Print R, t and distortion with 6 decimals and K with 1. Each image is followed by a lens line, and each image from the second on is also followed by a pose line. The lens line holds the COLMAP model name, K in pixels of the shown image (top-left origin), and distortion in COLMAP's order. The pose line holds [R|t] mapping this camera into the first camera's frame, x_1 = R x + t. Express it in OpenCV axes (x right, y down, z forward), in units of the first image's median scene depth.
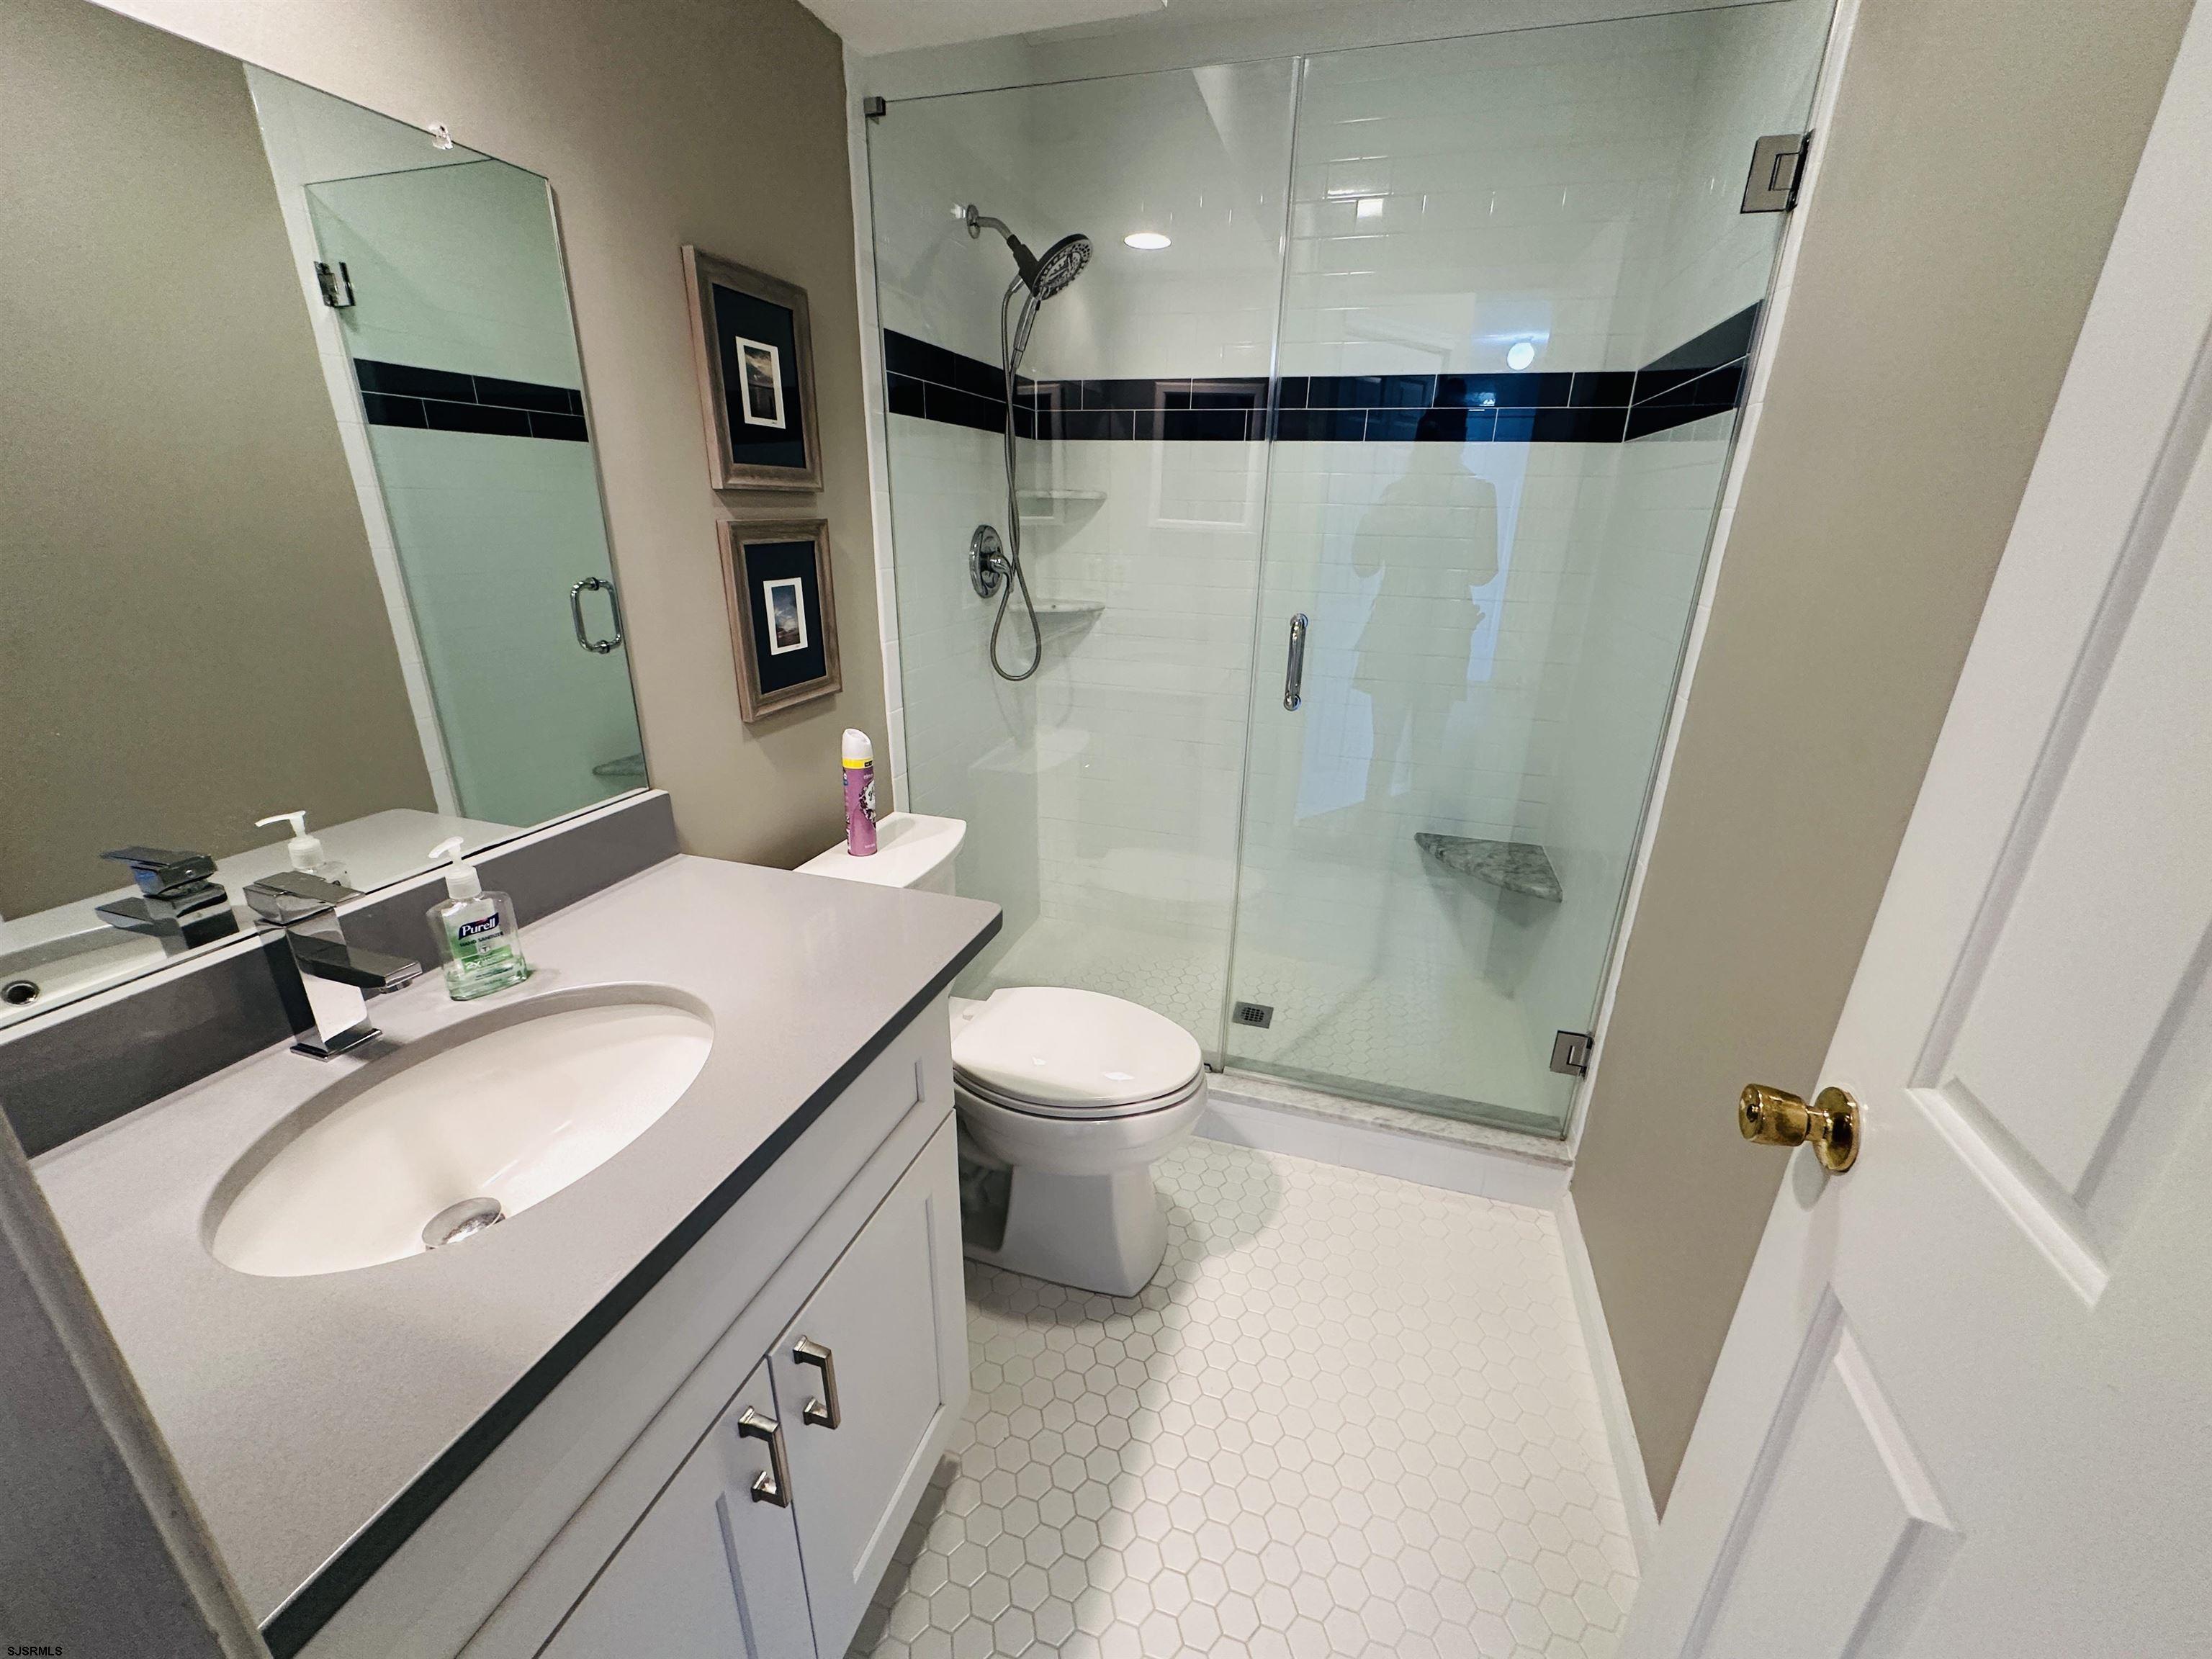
lens RADIAL K [[879.9, 0, 1104.2], [0, 879.9, 827.5], [0, 0, 1]] dist [-0.003365, 0.000544]
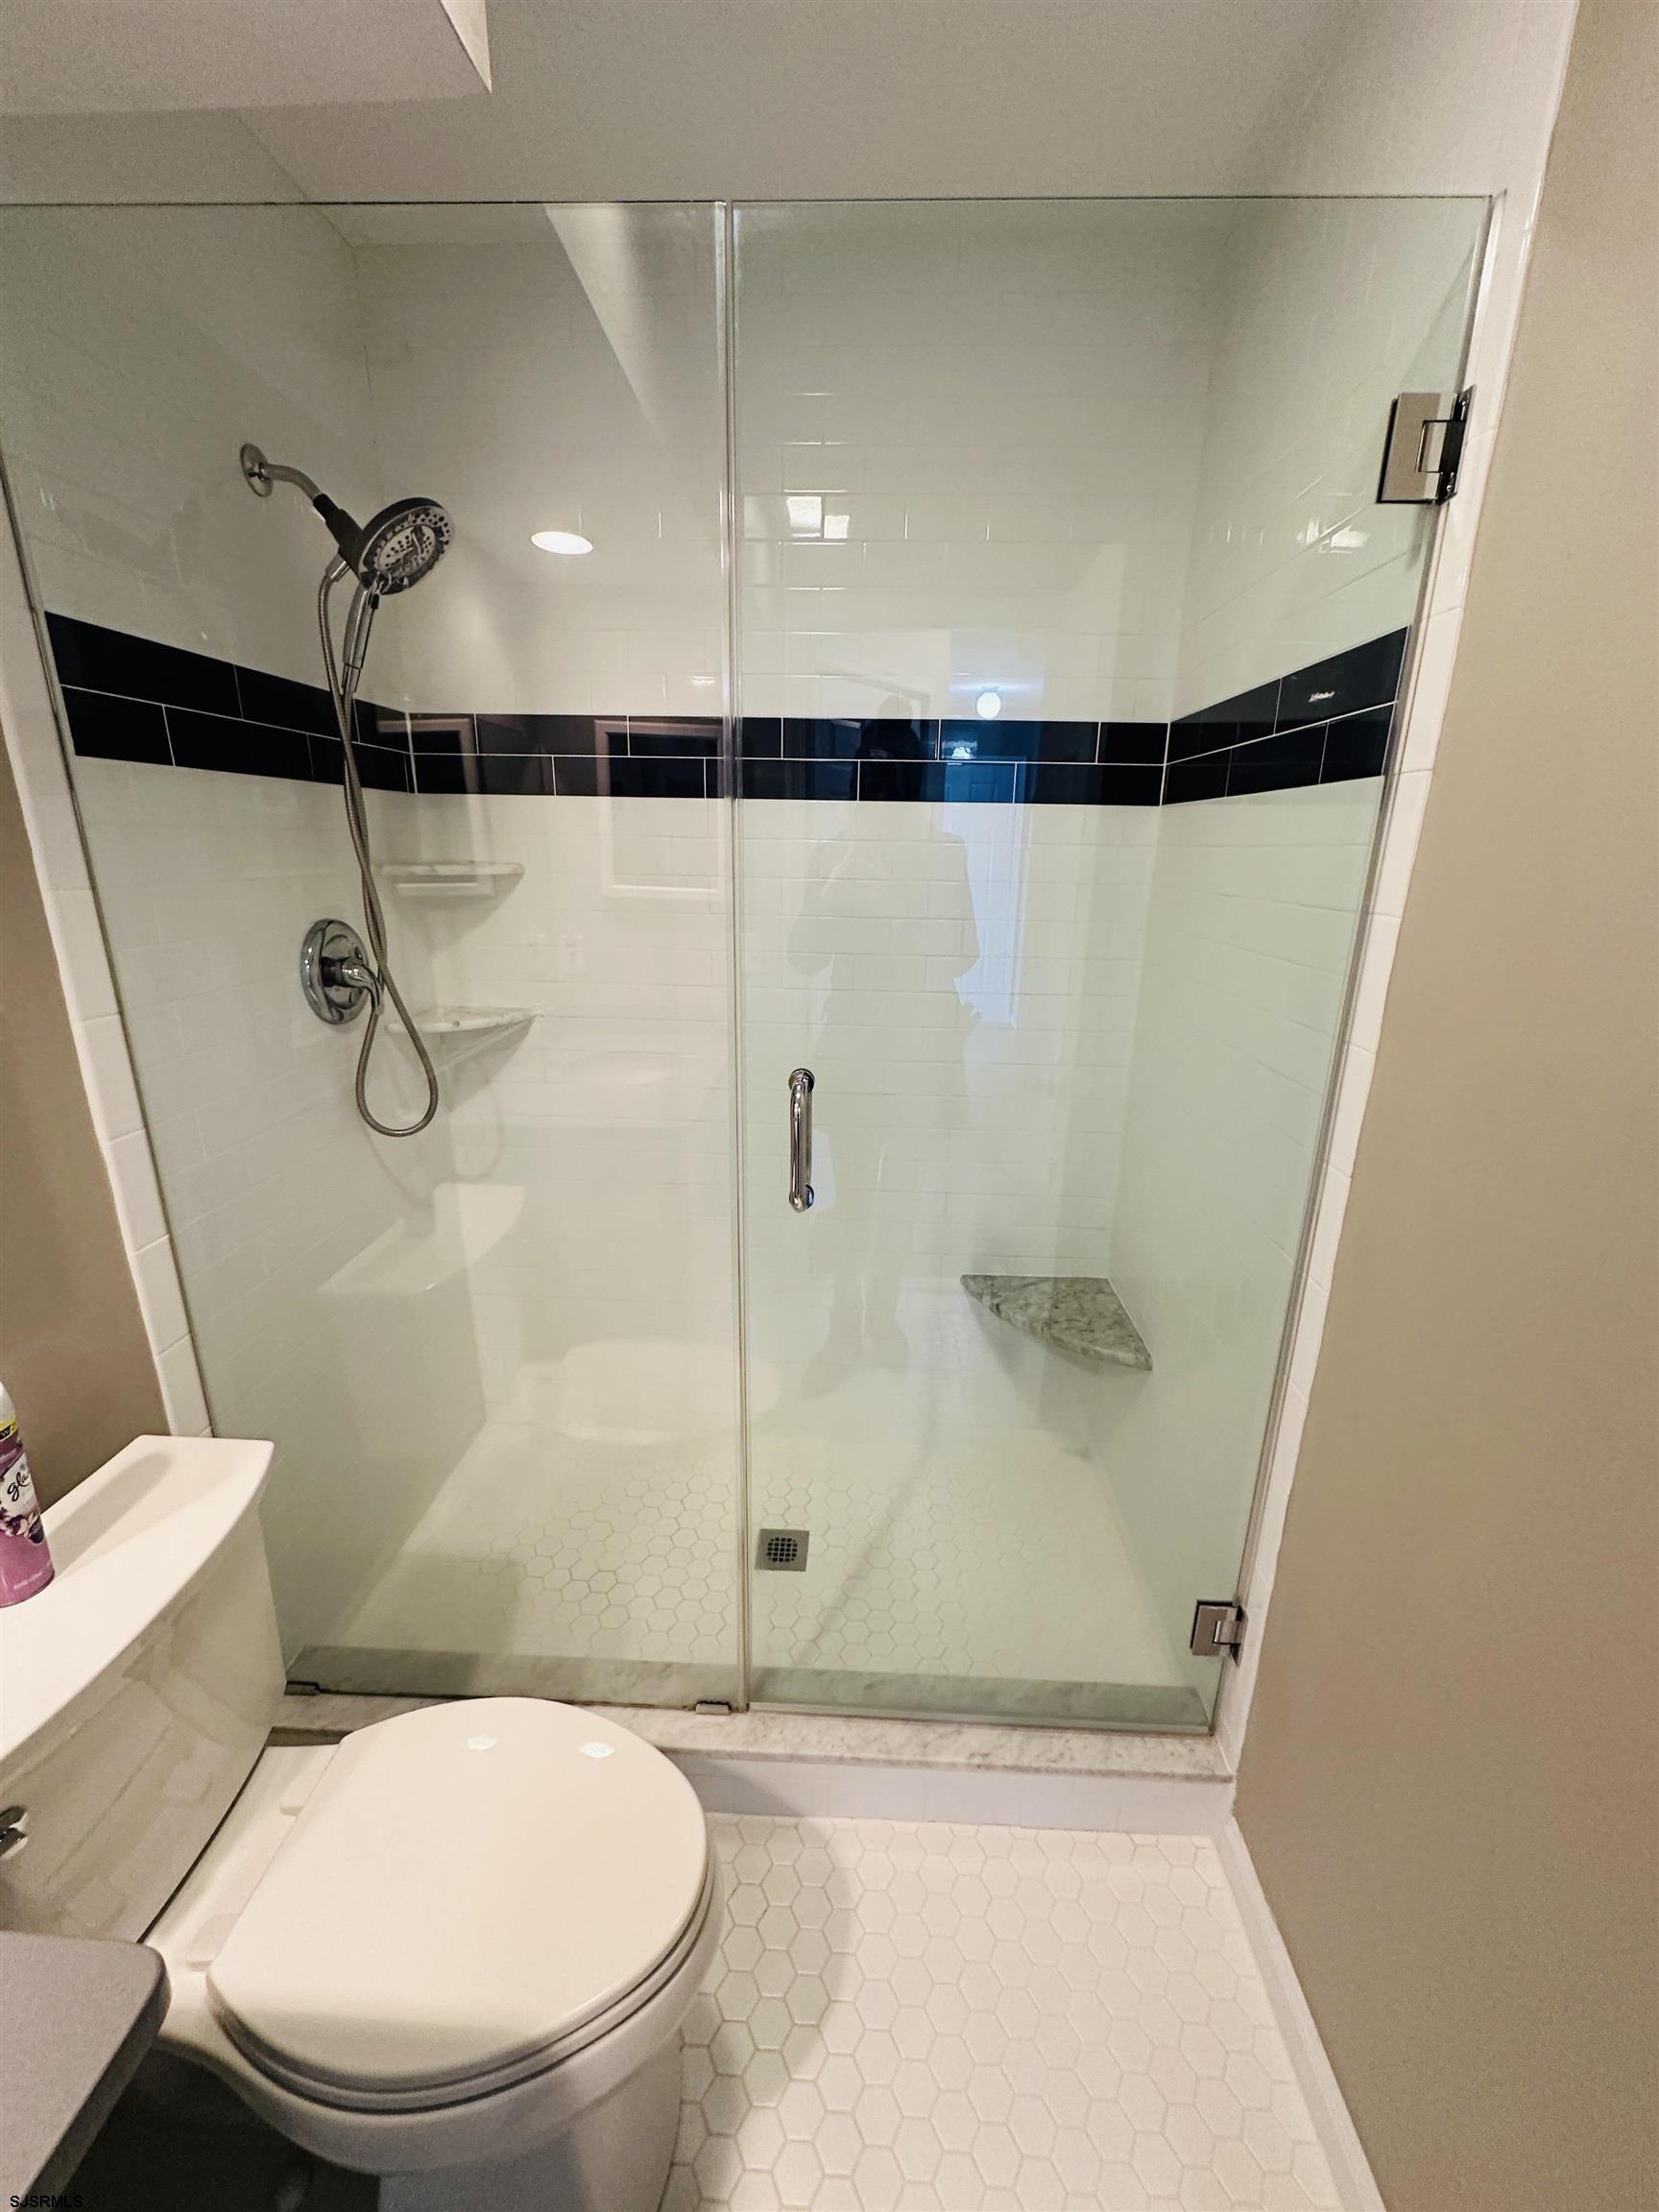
lens RADIAL K [[879.9, 0, 826.8], [0, 879.9, 1105.0], [0, 0, 1]] dist [-0.003365, 0.000544]
pose [[0.966523, -0.077548, 0.244580, 0.067401], [0.092132, 0.994553, -0.048745, -0.156927], [-0.239467, 0.069647, 0.968403, 0.313027]]
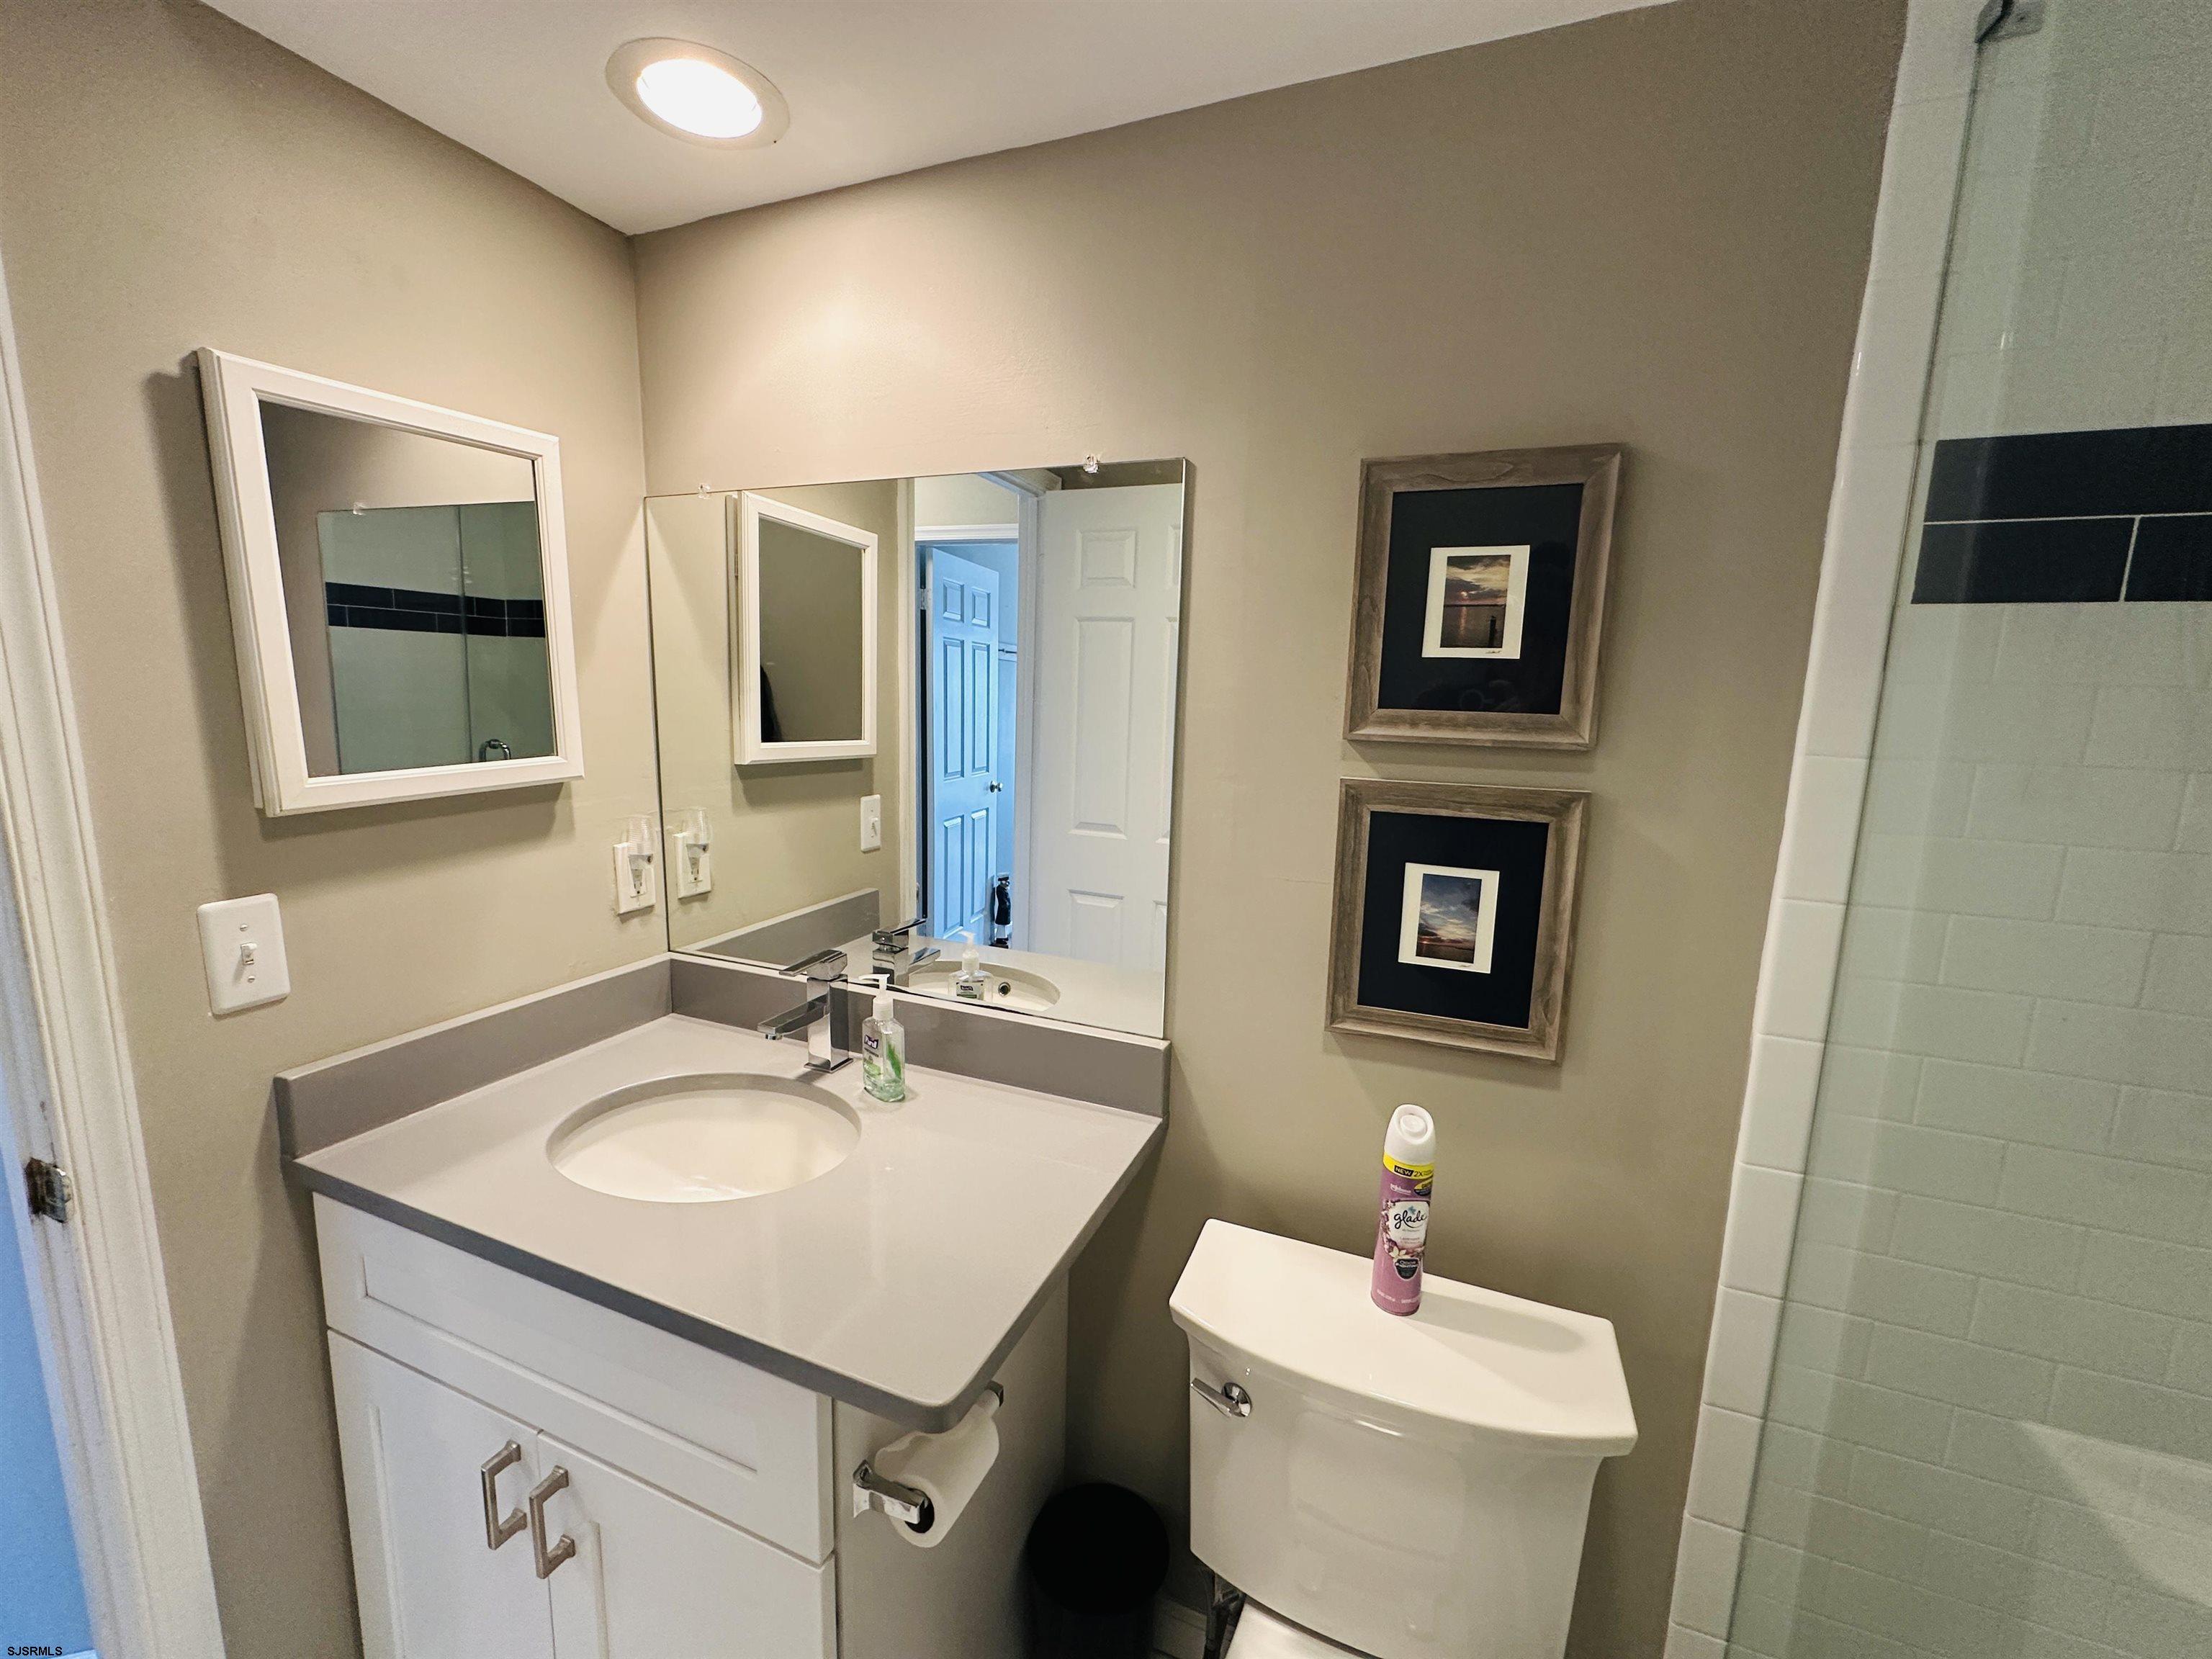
lens RADIAL K [[879.9, 0, 1111.0], [0, 879.9, 824.5], [0, 0, 1]] dist [-0.003365, 0.000544]
pose [[-0.071432, 0.138843, -0.987735, 0.253960], [-0.365084, 0.917908, 0.155430, -0.254070], [0.928230, 0.371709, -0.014878, 0.593997]]
